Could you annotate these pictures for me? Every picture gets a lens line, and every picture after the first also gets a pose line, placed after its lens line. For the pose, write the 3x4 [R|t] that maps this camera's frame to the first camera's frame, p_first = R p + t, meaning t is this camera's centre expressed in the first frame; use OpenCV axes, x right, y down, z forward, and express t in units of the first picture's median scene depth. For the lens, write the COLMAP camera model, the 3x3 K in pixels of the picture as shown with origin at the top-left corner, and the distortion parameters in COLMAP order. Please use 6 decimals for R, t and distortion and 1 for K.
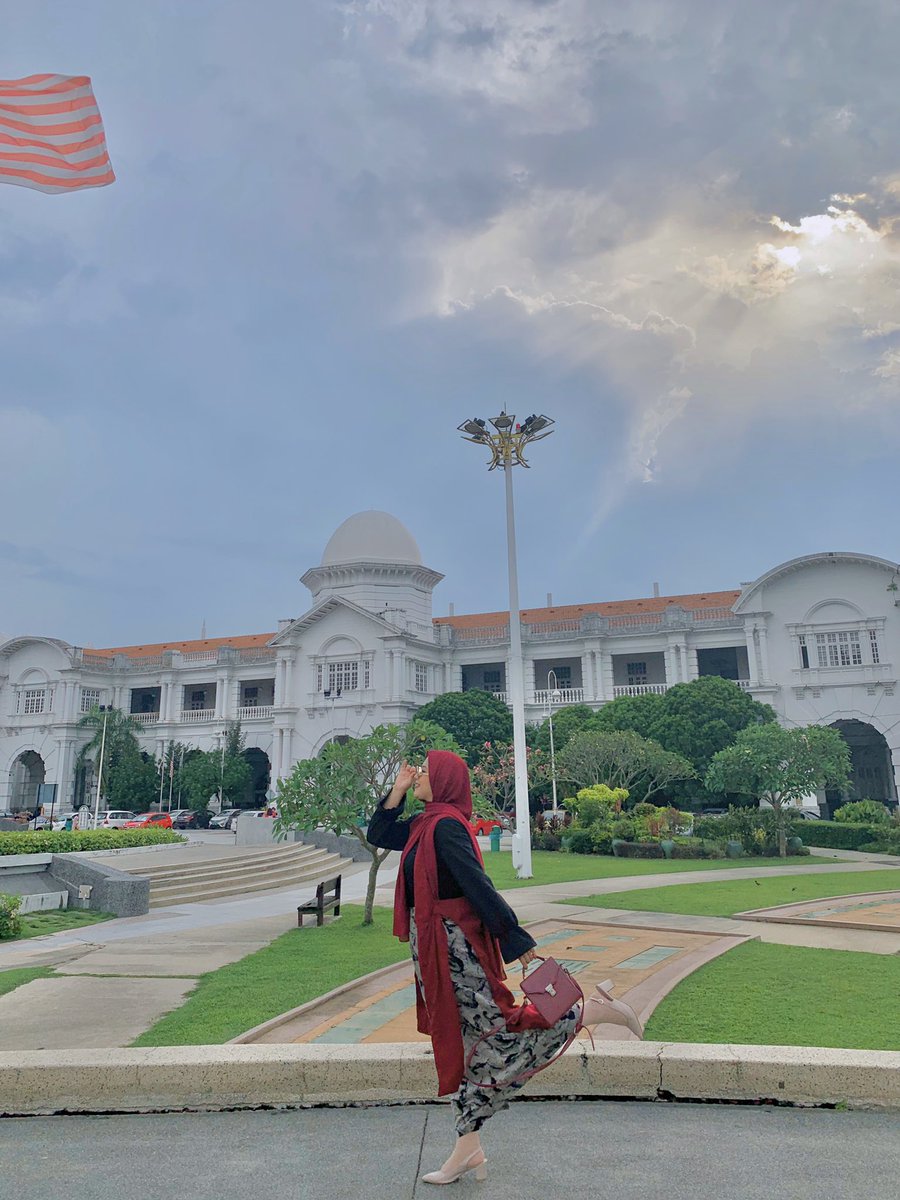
lens RADIAL K [[965.8, 0, 436.0], [0, 965.8, 523.1], [0, 0, 1]] dist [0.134912, -0.316069]
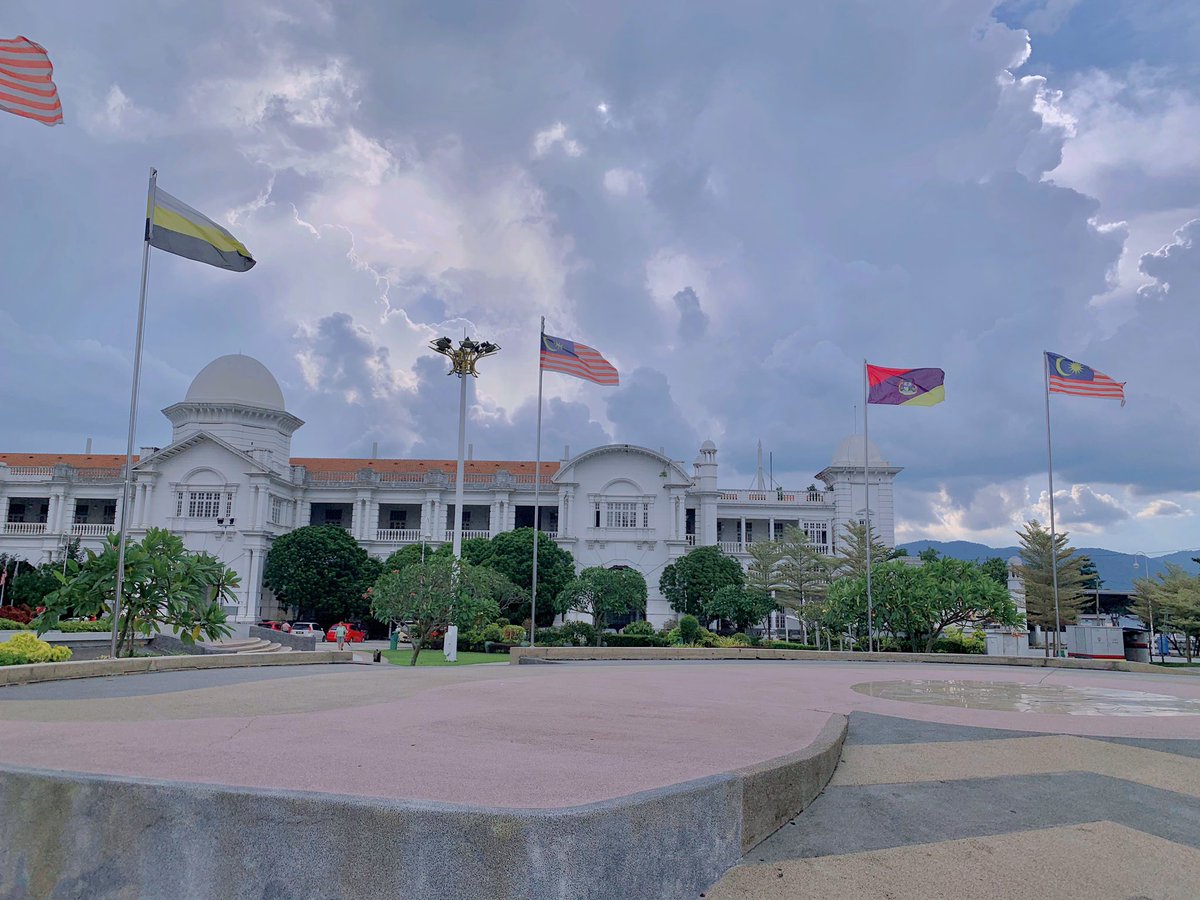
lens RADIAL K [[932.2, 0, 600.0], [0, 932.2, 450.0], [0, 0, 1]] dist [0.090947, -0.170999]
pose [[0.908733, 0.105095, 0.403930, -0.132376], [-0.139545, 0.988590, 0.056724, -0.026707], [-0.393360, -0.107913, 0.913029, -0.146232]]
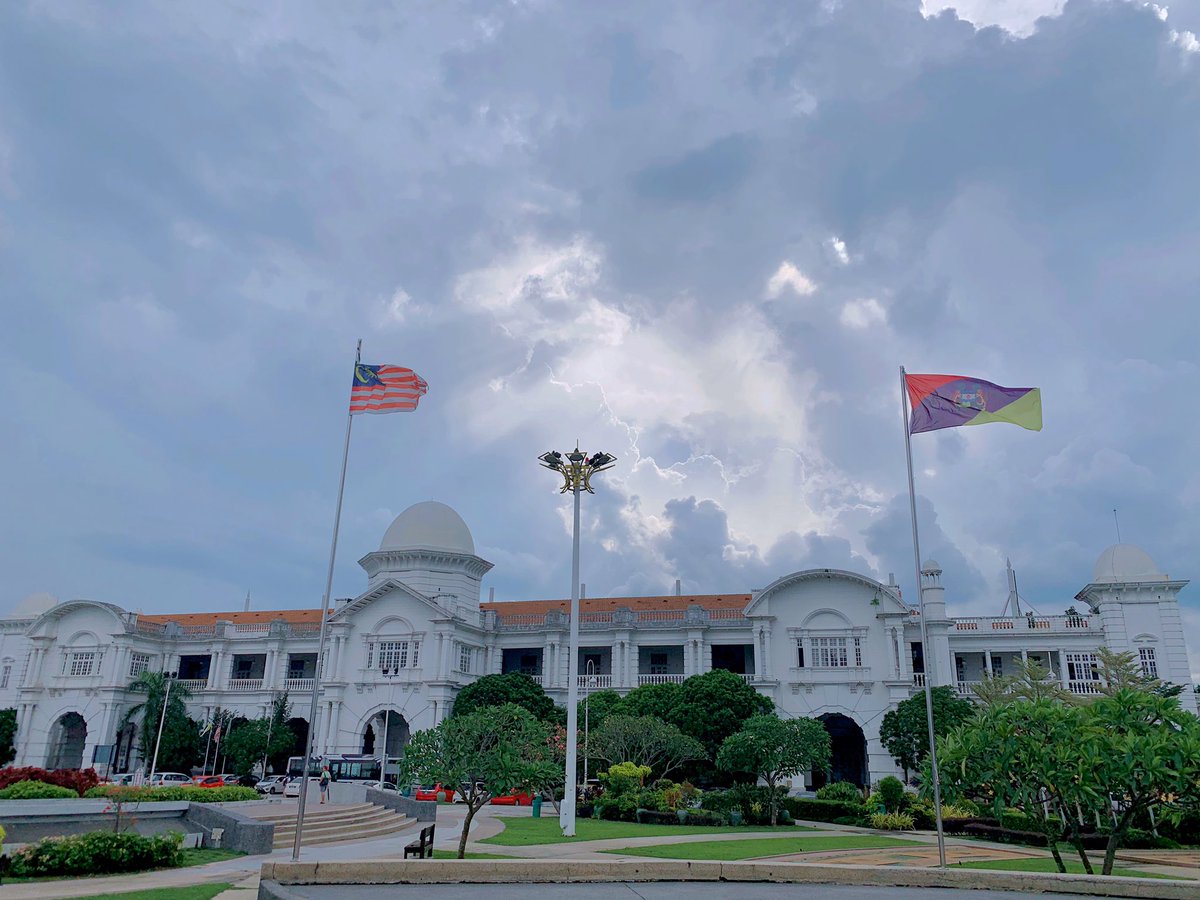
lens RADIAL K [[932.2, 0, 600.0], [0, 932.2, 450.0], [0, 0, 1]] dist [0.090947, -0.170999]
pose [[0.987763, 0.078564, 0.134732, -0.028523], [-0.070292, 0.995400, -0.065099, -0.017719], [-0.139227, 0.054831, 0.988741, -0.081532]]
